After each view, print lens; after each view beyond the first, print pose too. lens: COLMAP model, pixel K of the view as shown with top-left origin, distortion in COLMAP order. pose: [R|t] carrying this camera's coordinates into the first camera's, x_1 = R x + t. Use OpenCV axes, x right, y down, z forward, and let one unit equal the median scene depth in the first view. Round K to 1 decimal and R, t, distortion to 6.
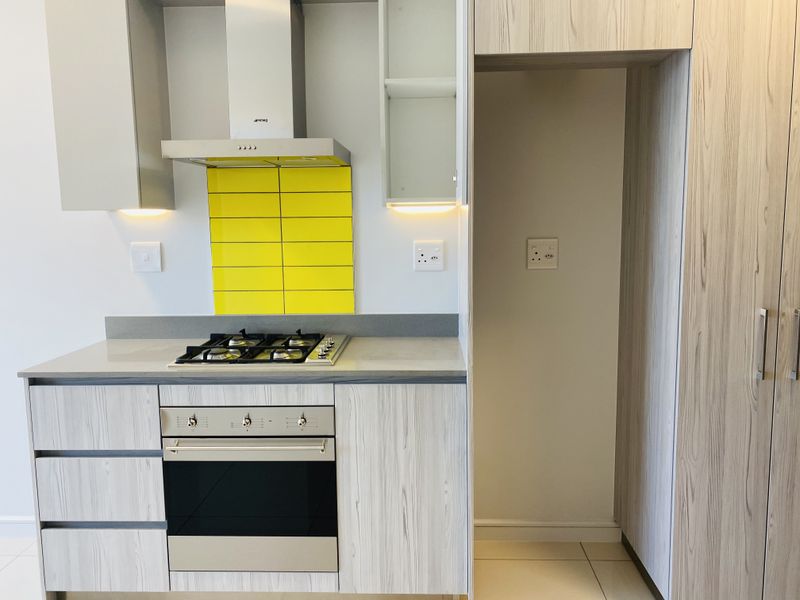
lens RADIAL K [[614.8, 0, 401.7], [0, 614.8, 292.0], [0, 0, 1]] dist [0.006967, 0.003141]
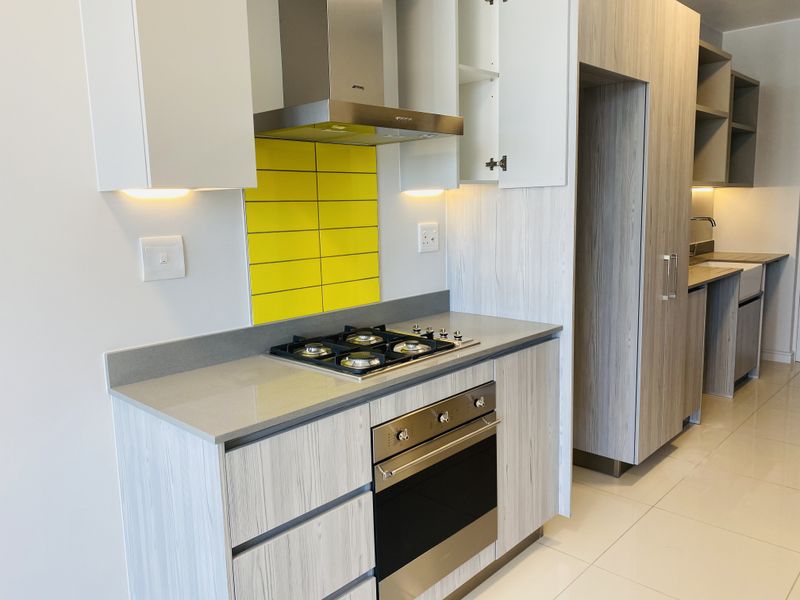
lens RADIAL K [[612.4, 0, 400.0], [0, 612.4, 300.0], [0, 0, 1]] dist [0.106396, -0.214114]
pose [[0.657856, -0.120240, 0.743484, -0.953579], [0.107756, 0.992044, 0.065092, -0.032727], [-0.745395, 0.037294, 0.665579, 0.418367]]
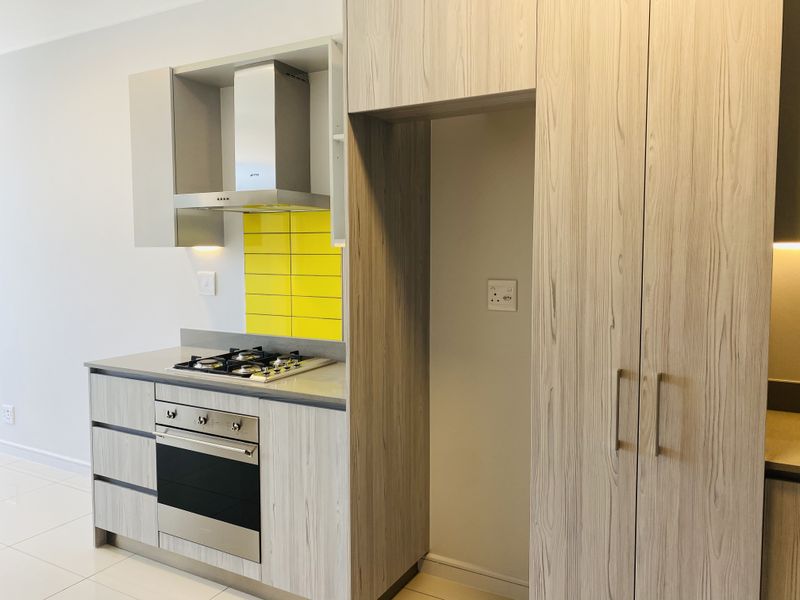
lens RADIAL K [[614.8, 0, 401.7], [0, 614.8, 292.0], [0, 0, 1]] dist [0.006967, 0.003141]
pose [[0.893264, 0.043644, -0.447409, 0.633836], [-0.064052, 0.997478, -0.030580, -0.032663], [0.444946, 0.055973, 0.893807, 0.063930]]
